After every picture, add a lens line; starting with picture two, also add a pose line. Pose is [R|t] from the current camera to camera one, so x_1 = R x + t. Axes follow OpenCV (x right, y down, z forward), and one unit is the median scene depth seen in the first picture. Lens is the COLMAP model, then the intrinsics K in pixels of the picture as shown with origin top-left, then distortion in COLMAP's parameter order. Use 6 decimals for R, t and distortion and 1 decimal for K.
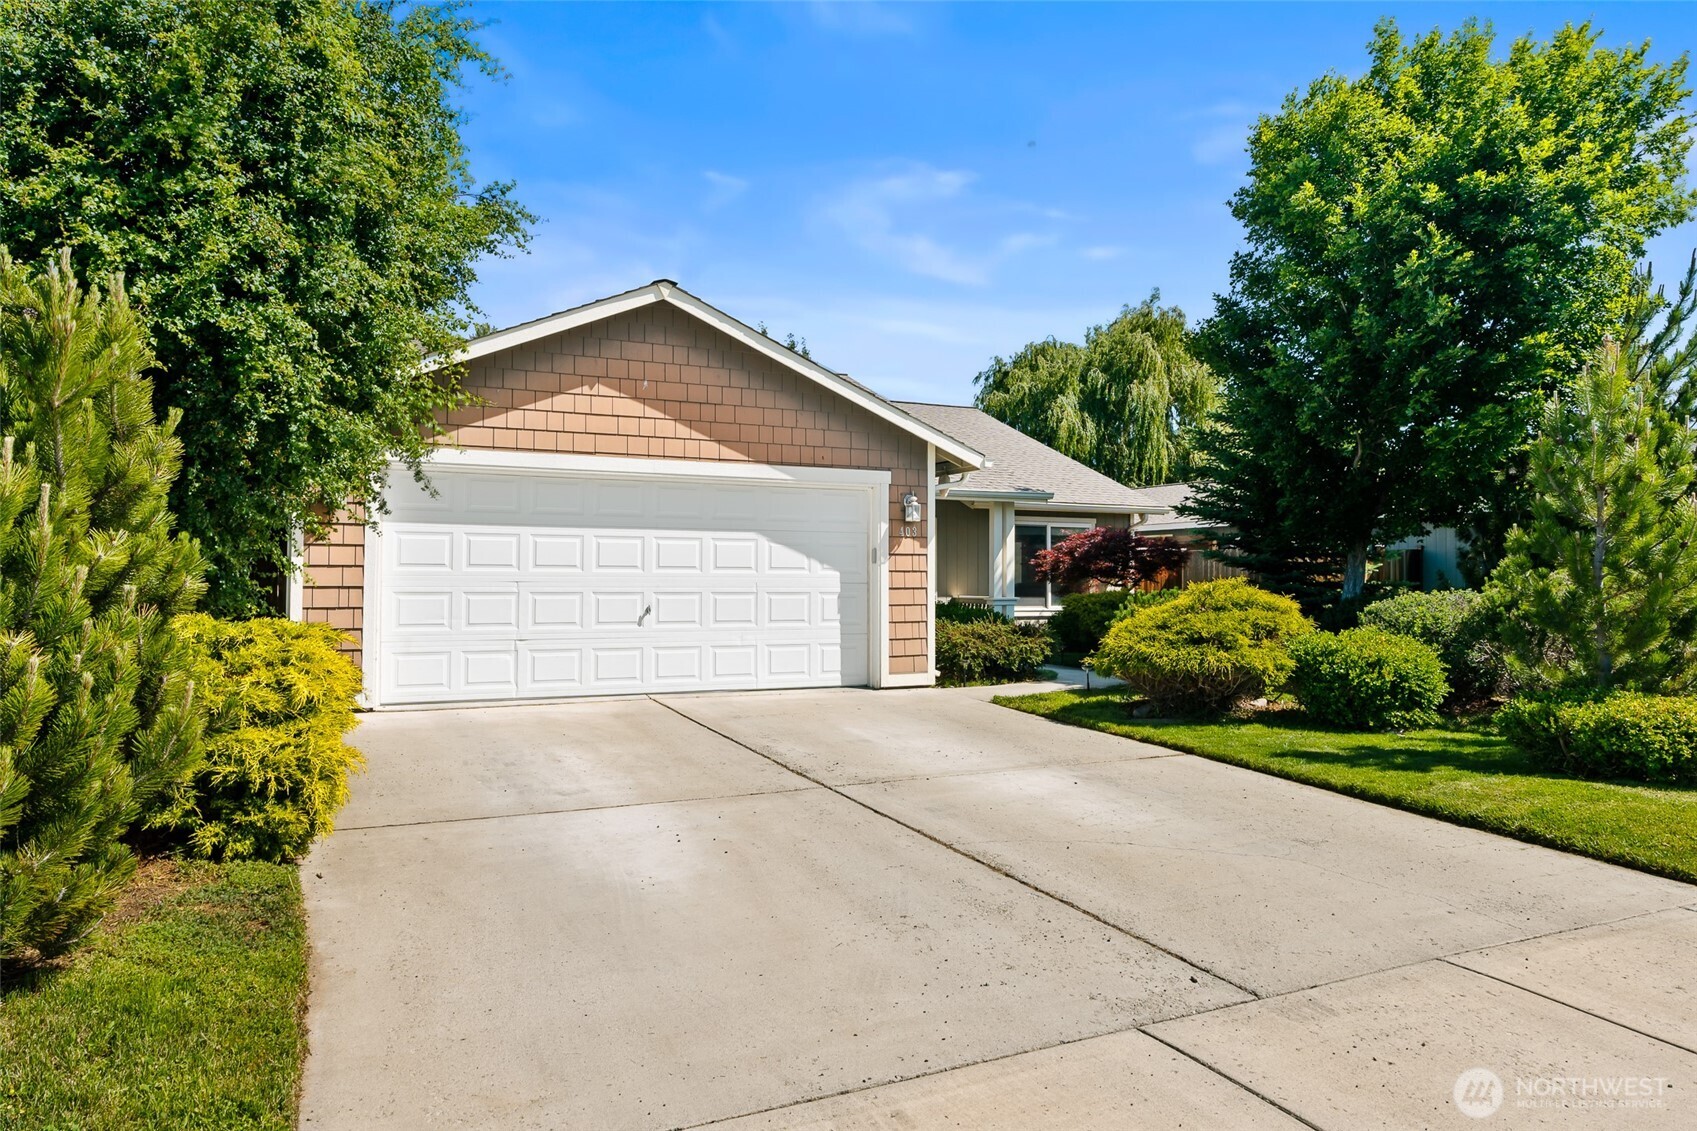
lens RADIAL K [[1071.4, 0, 840.5], [0, 1071.4, 568.6], [0, 0, 1]] dist [0.007364, 0.000330]
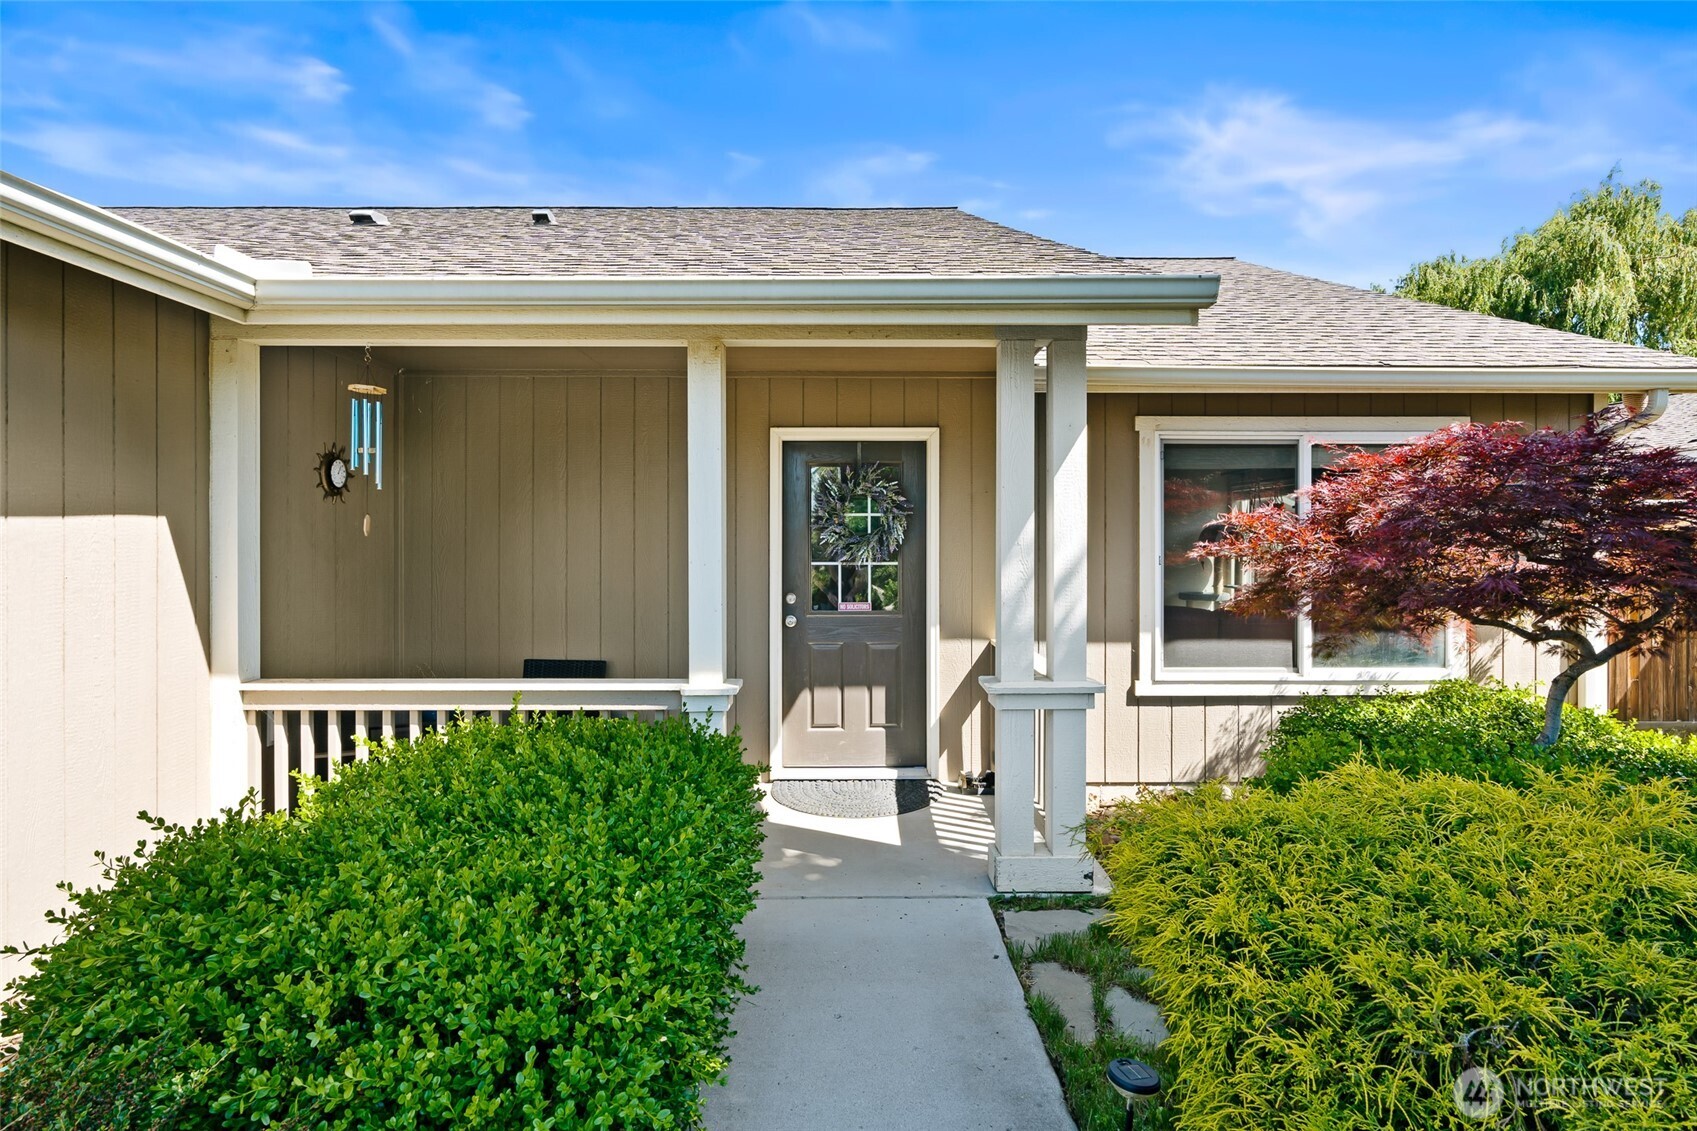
lens RADIAL K [[848.3, 0, 852.4], [0, 848.3, 549.6], [0, 0, 1]] dist [-0.006358, 0.002295]
pose [[0.906375, 0.000246, -0.422474, 0.187946], [0.009266, 0.999748, 0.020460, -0.012150], [0.422373, -0.022459, 0.906144, 0.726477]]
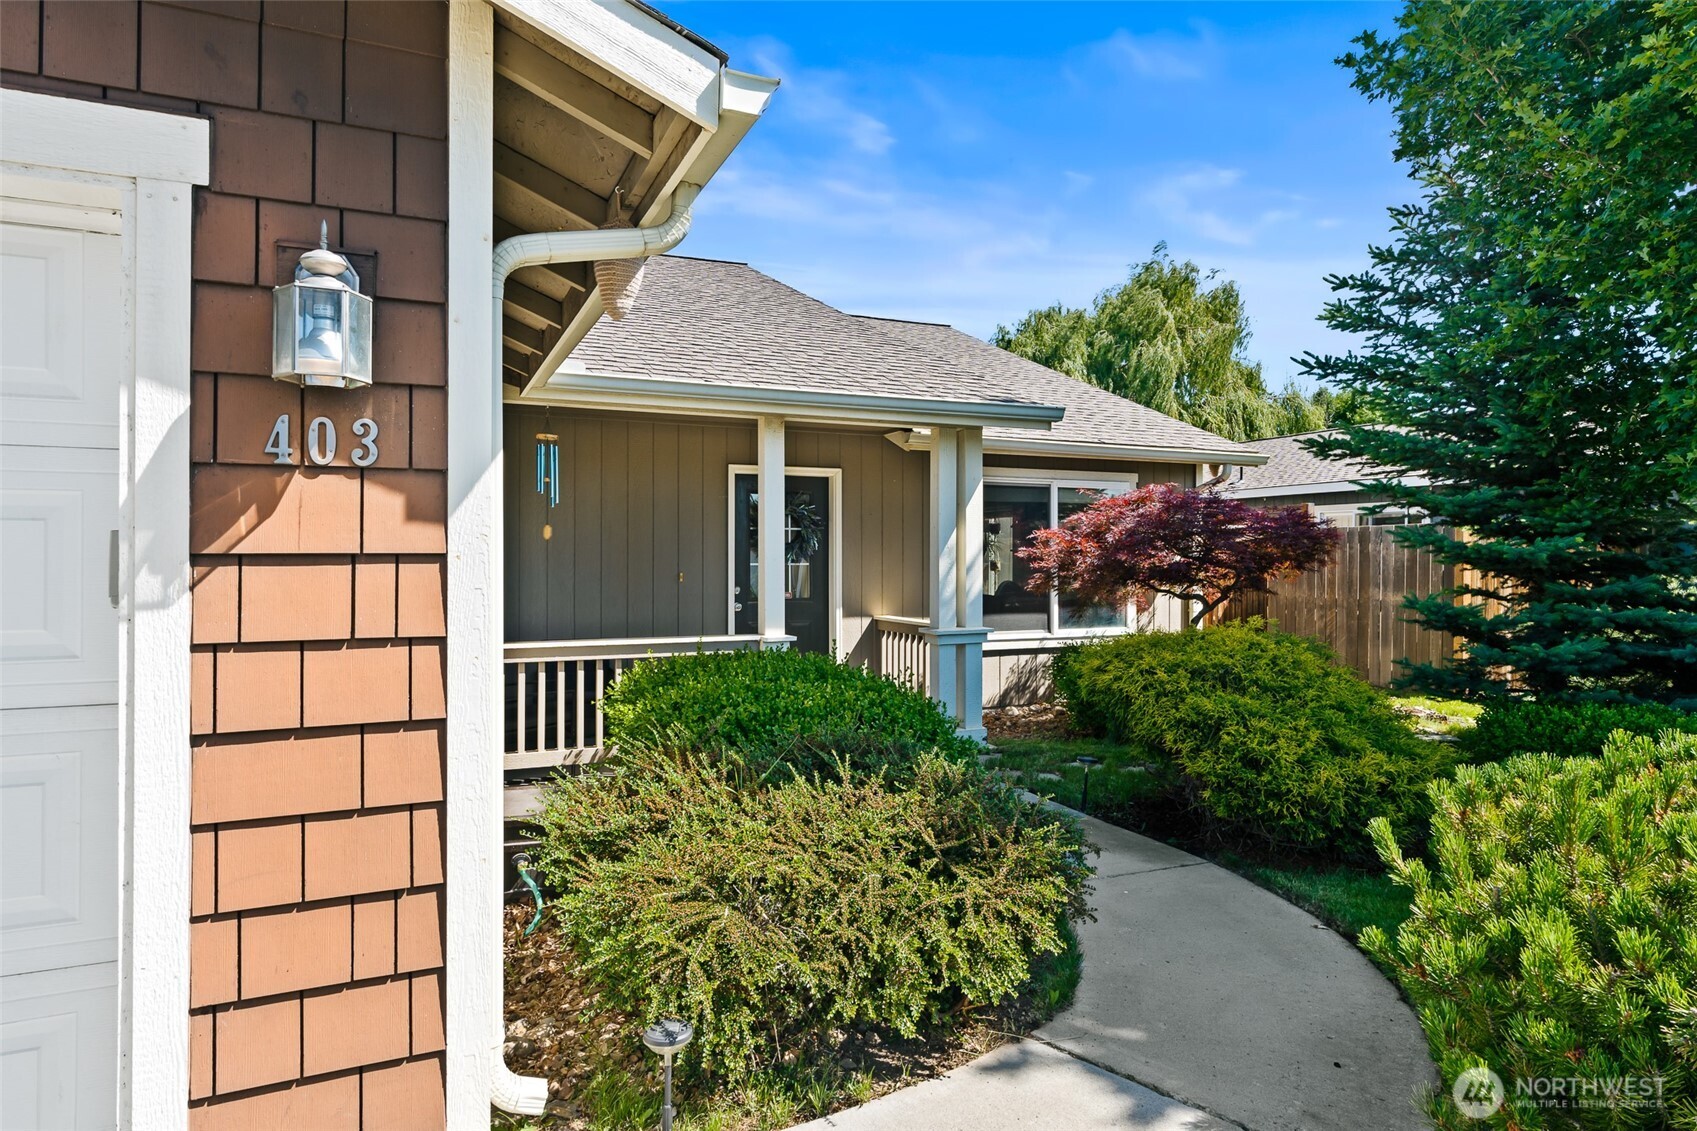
lens RADIAL K [[954.5, 0, 838.0], [0, 954.5, 558.4], [0, 0, 1]] dist [-0.017324, 0.000663]
pose [[0.999459, -0.004530, -0.032573, 0.104862], [0.004932, 0.999913, 0.012269, -0.009428], [0.032514, -0.012423, 0.999394, 0.534883]]
